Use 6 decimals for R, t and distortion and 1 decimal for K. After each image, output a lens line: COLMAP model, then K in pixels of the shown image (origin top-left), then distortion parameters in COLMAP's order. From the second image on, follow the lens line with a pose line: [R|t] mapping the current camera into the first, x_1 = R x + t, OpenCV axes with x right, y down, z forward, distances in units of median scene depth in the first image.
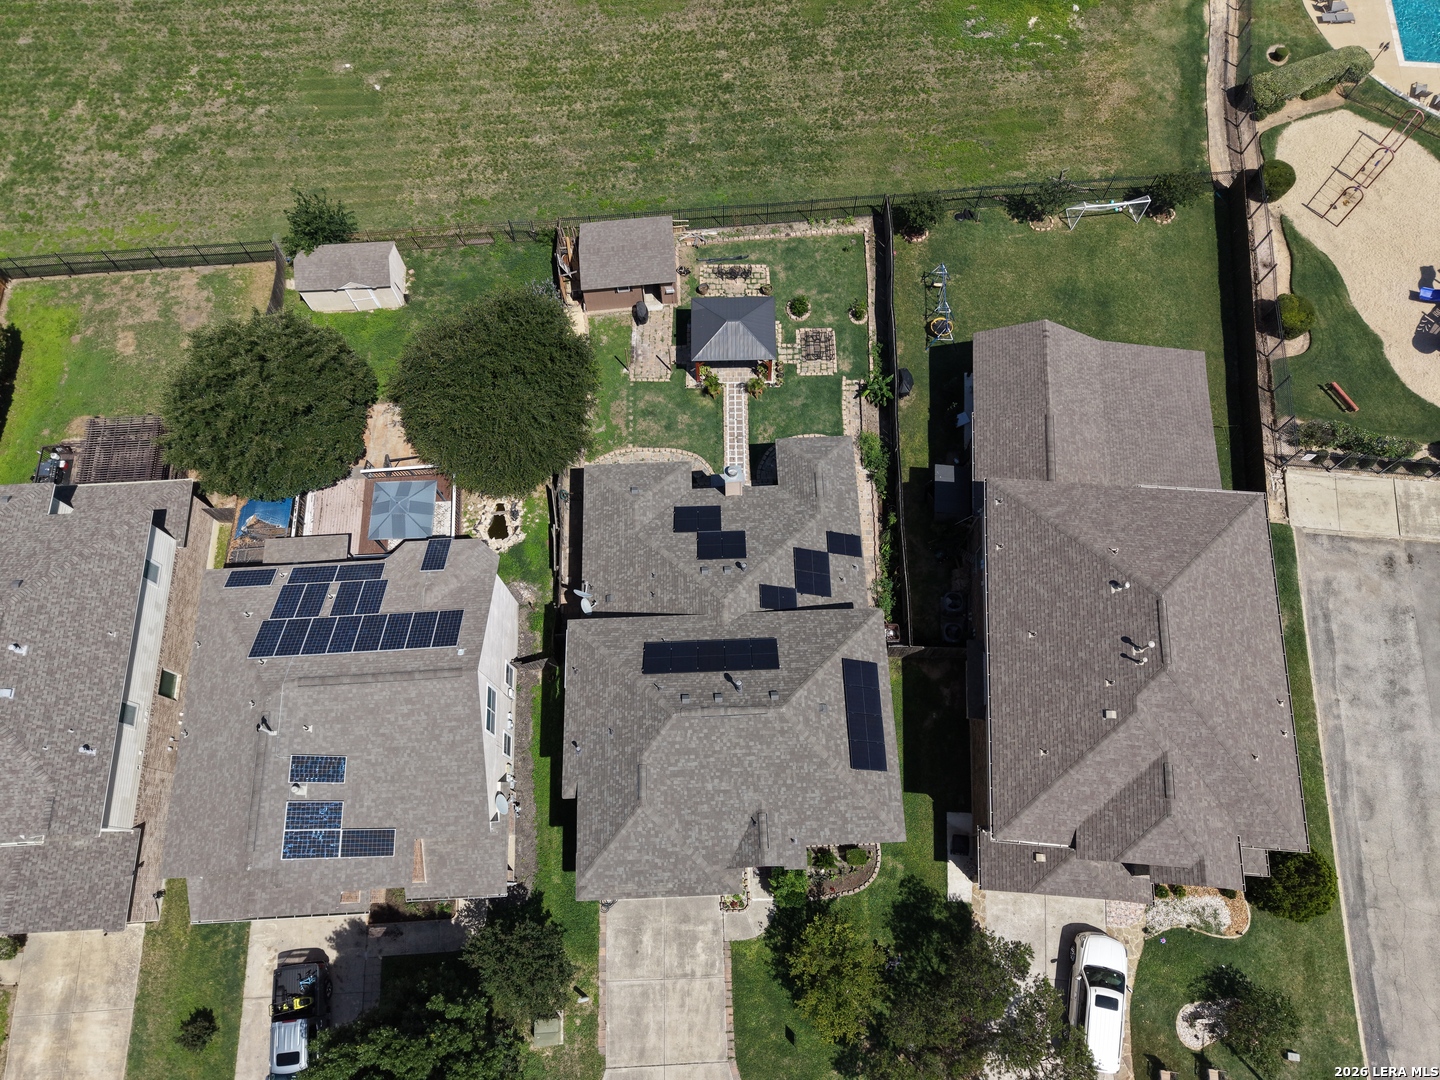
lens RADIAL K [[1019.8, 0, 721.1], [0, 1019.8, 517.8], [0, 0, 1]] dist [0.043901, -0.050178]
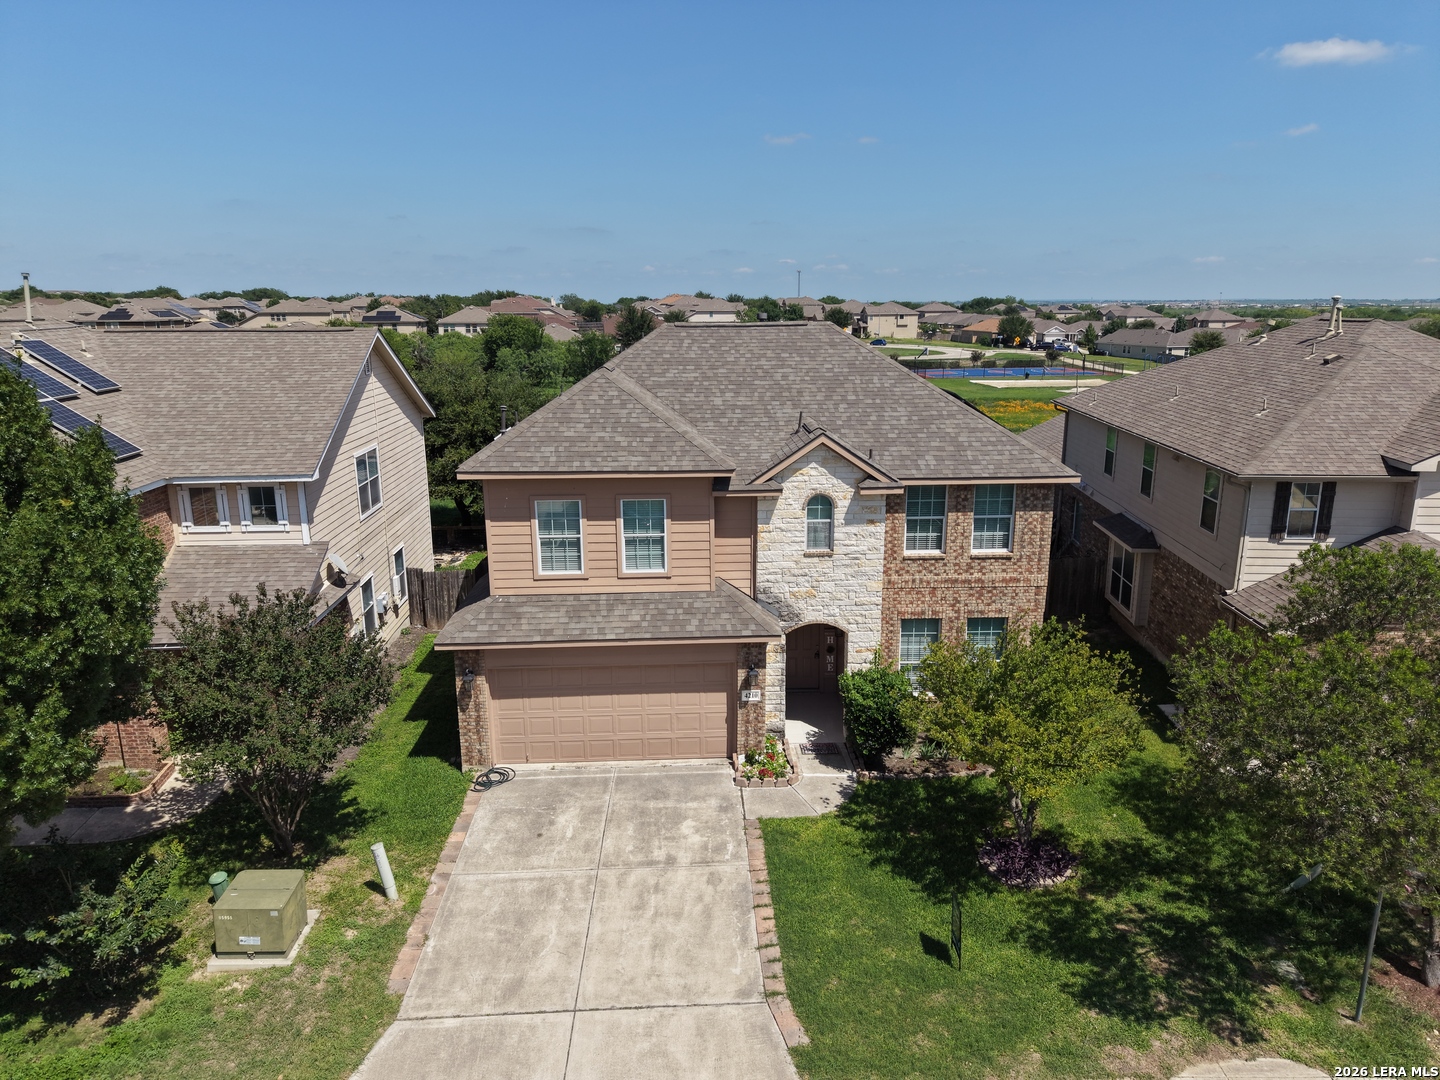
lens RADIAL K [[963.9, 0, 720.0], [0, 963.9, 540.0], [0, 0, 1]] dist [0.031493, -0.000800]
pose [[0.999926, 0.010245, 0.006576, -0.009984], [-0.000280, 0.559388, -0.828906, 0.594987], [-0.012170, 0.828842, 0.559350, 0.586491]]
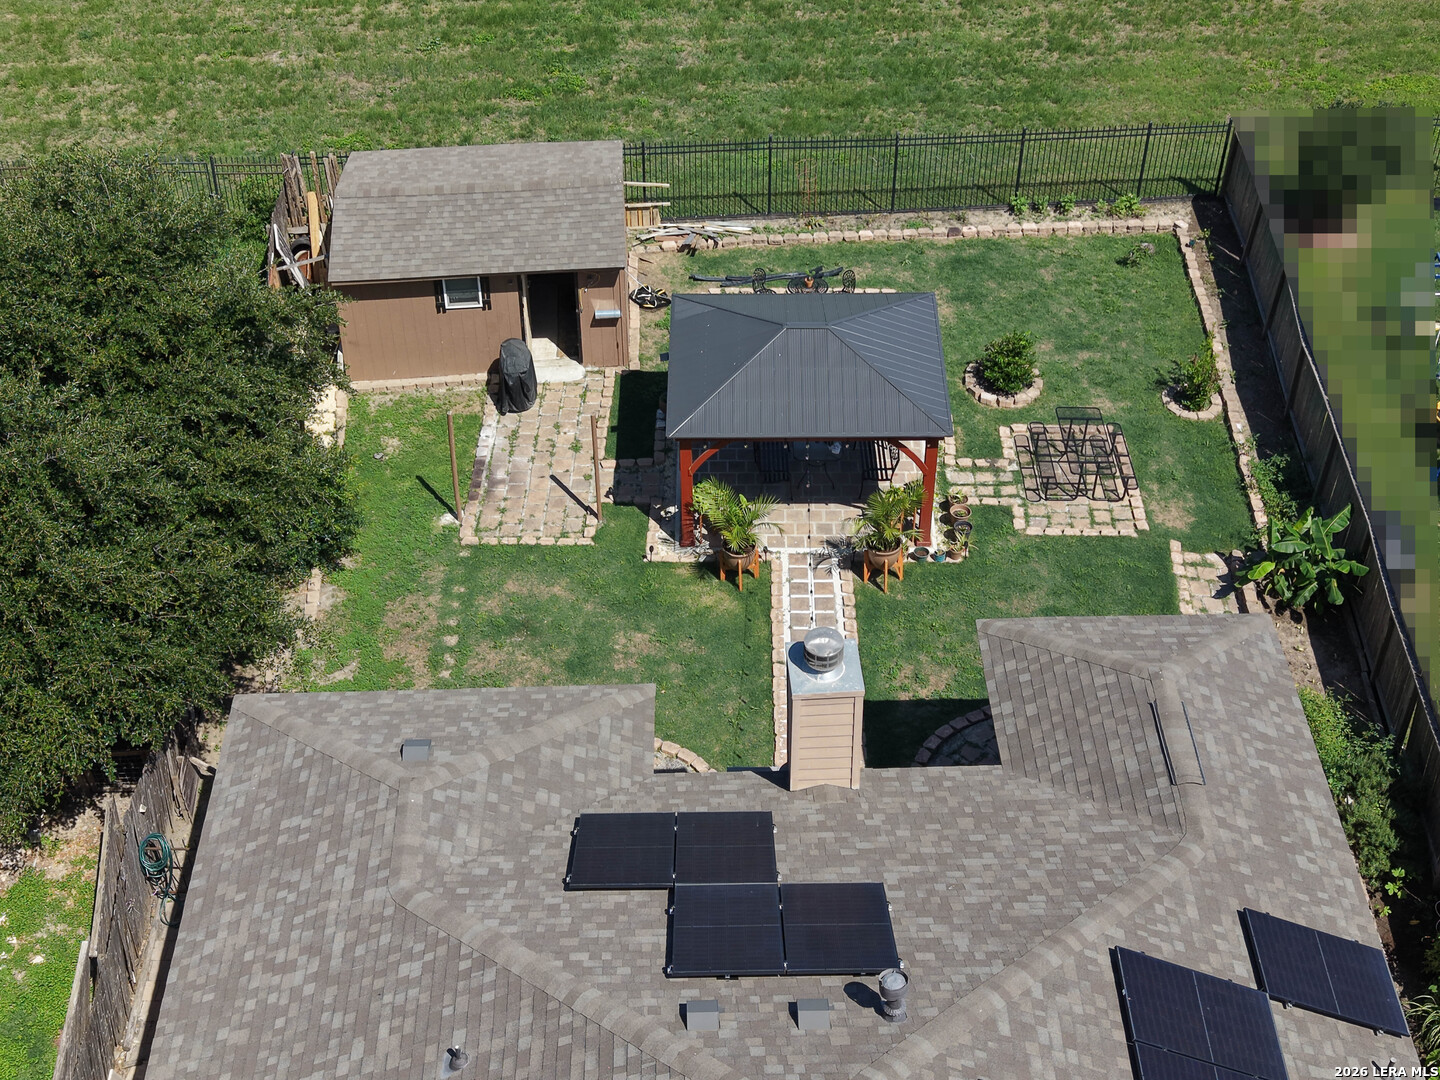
lens RADIAL K [[1896.8, 0, 720.0], [0, 1896.8, 540.0], [0, 0, 1]] dist [0.202193, -0.604383]
pose [[0.999851, 0.016470, -0.005130, -0.010578], [-0.017048, 0.897898, -0.439873, 0.119129], [-0.002638, 0.439895, 0.898045, 0.533901]]
